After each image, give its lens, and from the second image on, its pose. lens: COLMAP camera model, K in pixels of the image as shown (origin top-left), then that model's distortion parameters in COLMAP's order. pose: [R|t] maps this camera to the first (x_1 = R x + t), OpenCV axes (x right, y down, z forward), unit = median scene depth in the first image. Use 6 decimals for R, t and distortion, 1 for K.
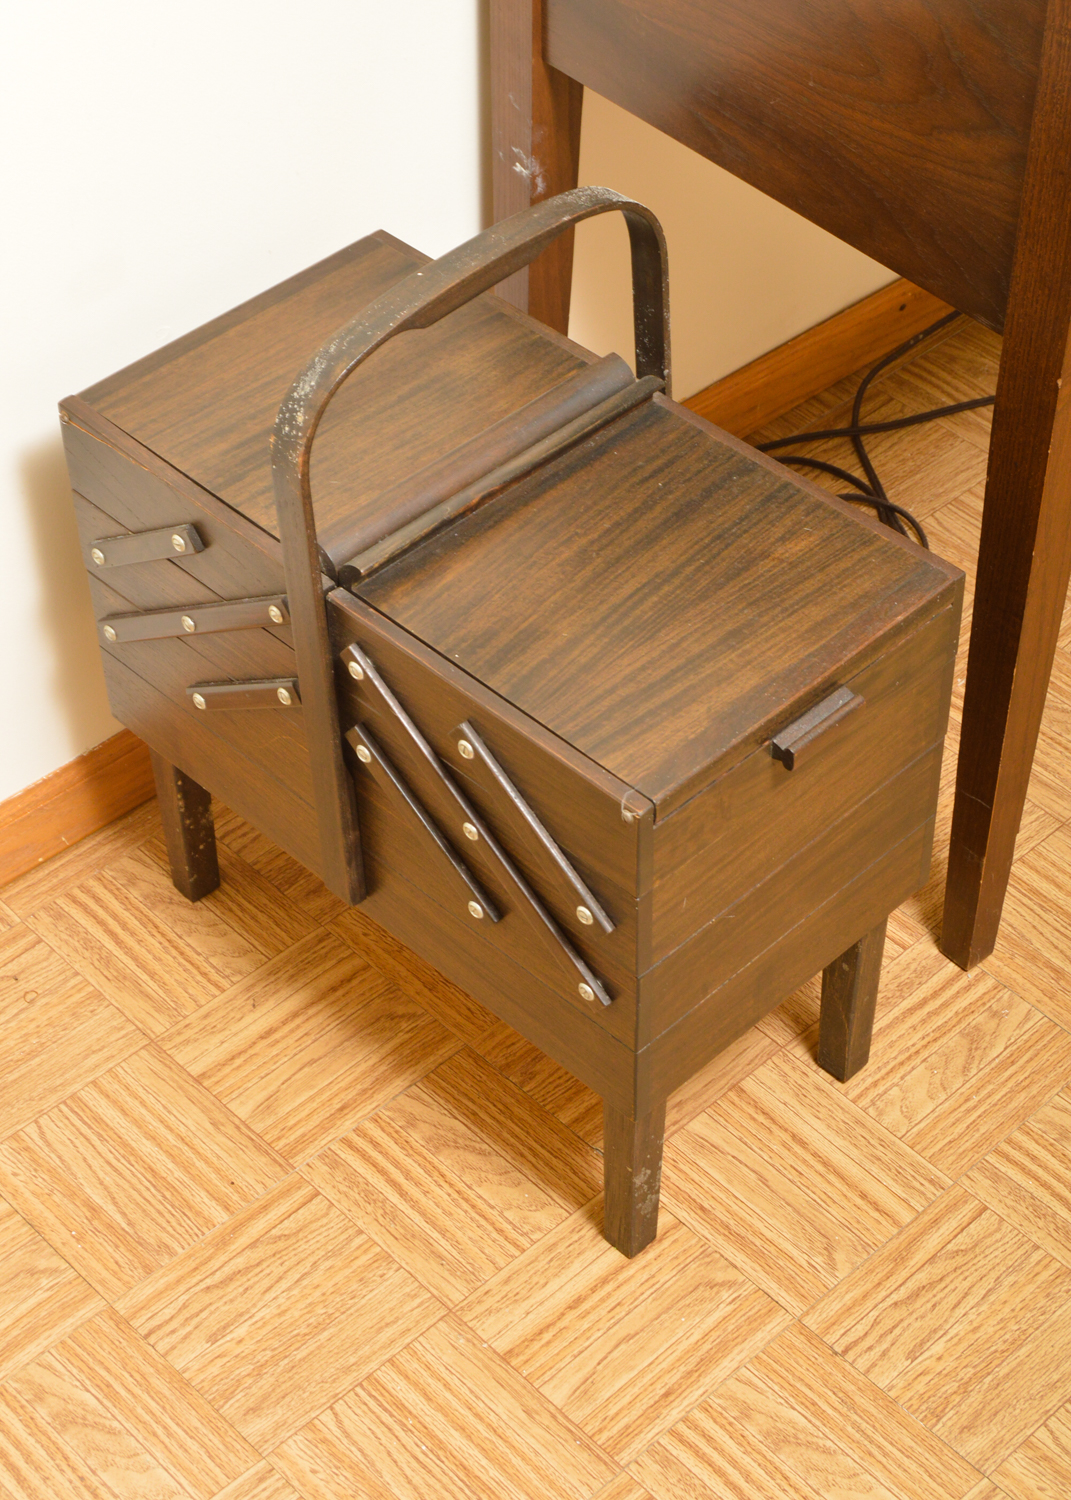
lens RADIAL K [[2920.7, 0, 535.5], [0, 2920.7, 750.0], [0, 0, 1]] dist [-0.007427, -0.206657]
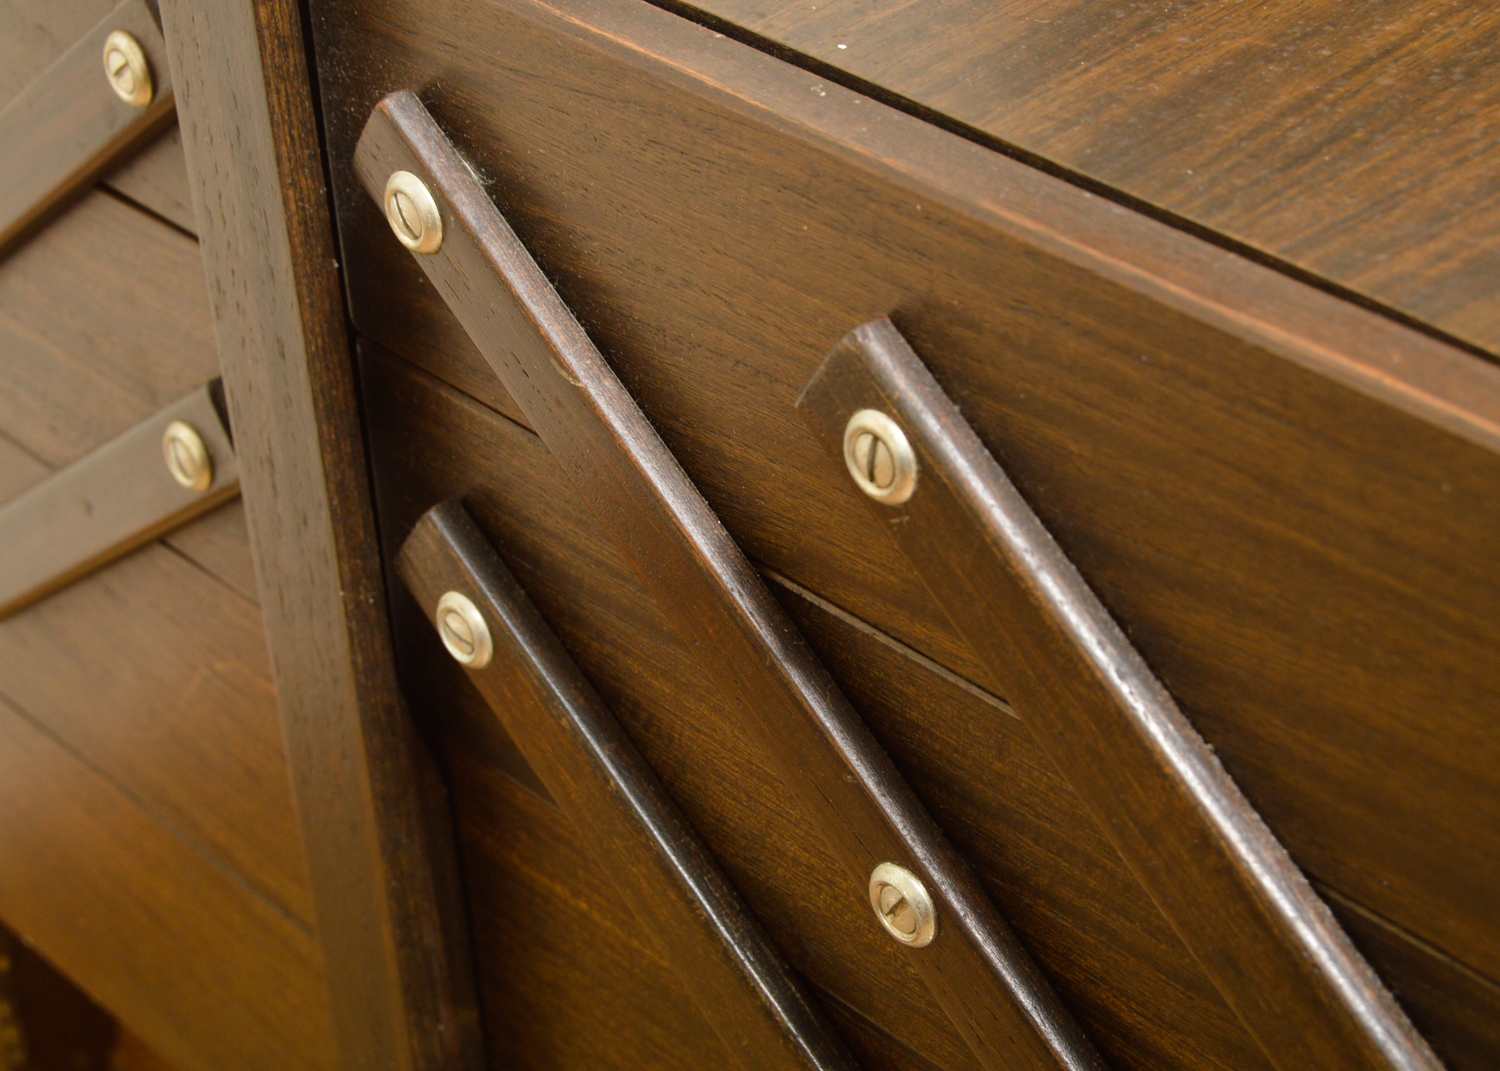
lens RADIAL K [[3657.1, 0, 750.0], [0, 3657.1, 535.5], [0, 0, 1]] dist [-0.014136, -0.047821]
pose [[0.997009, 0.002194, -0.077257, -0.010006], [-0.019081, 0.975641, -0.218541, 0.049208], [0.074896, 0.219362, 0.972765, 0.586044]]
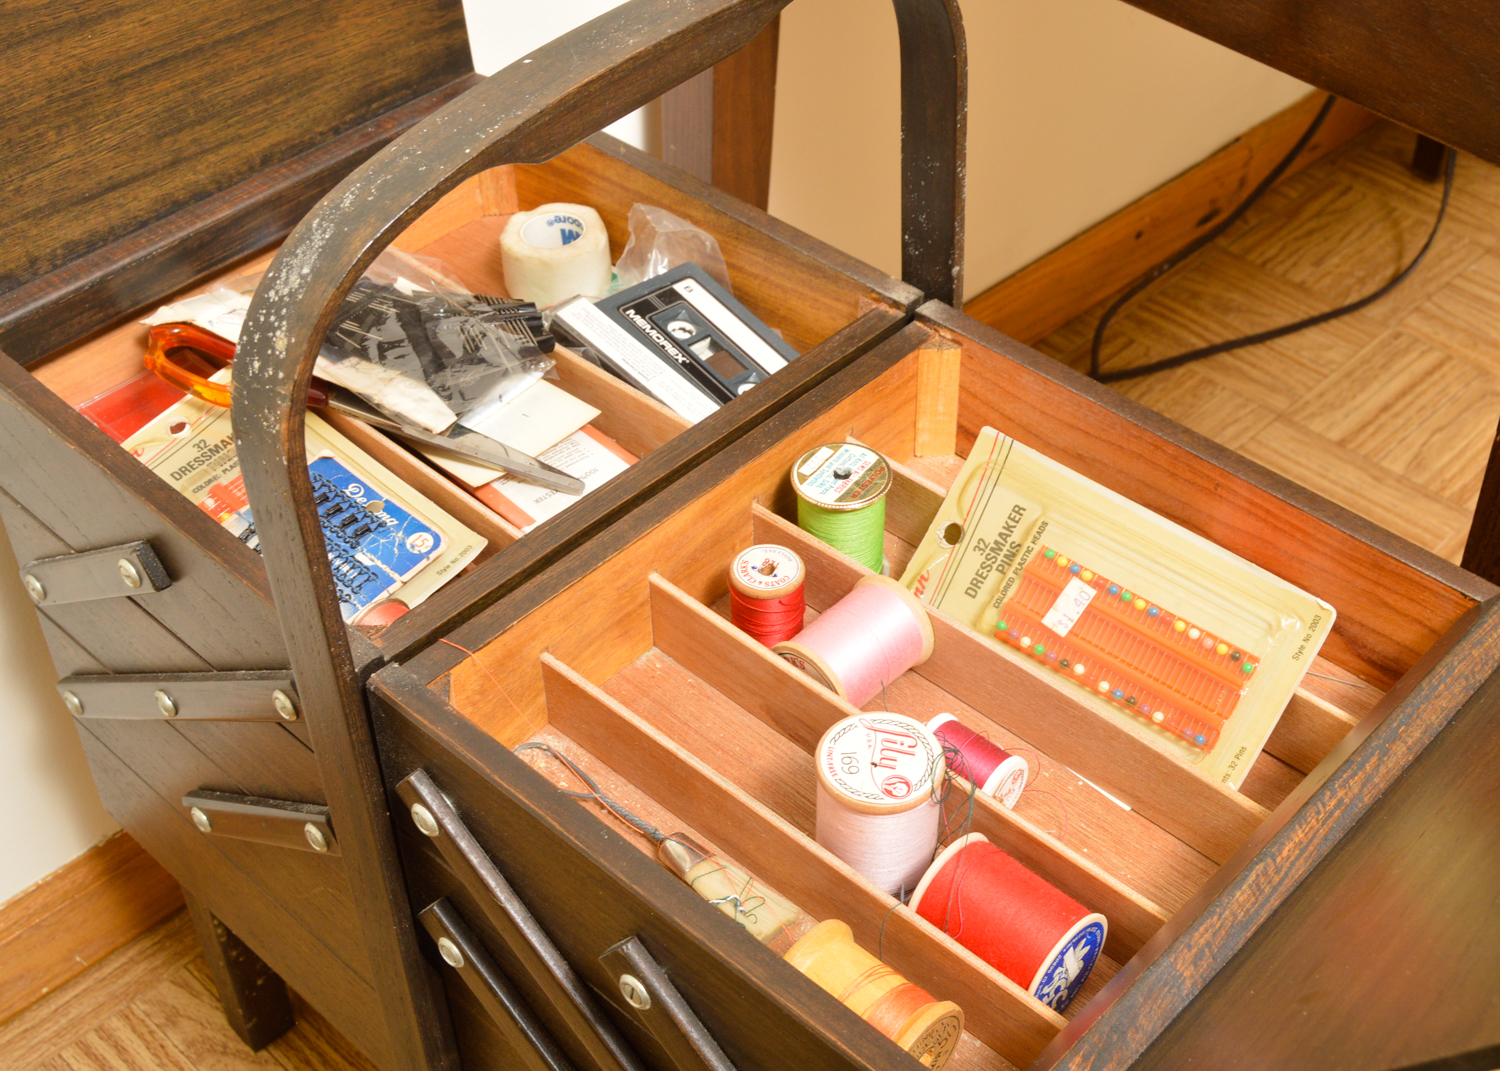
lens RADIAL K [[1991.5, 0, 750.0], [0, 1991.5, 535.5], [0, 0, 1]] dist [-0.021120, -0.078020]
pose [[0.999296, -0.019624, 0.031960, -0.010436], [0.020922, 0.998947, -0.040826, -0.050784], [-0.031125, 0.041466, 0.998655, 0.512072]]
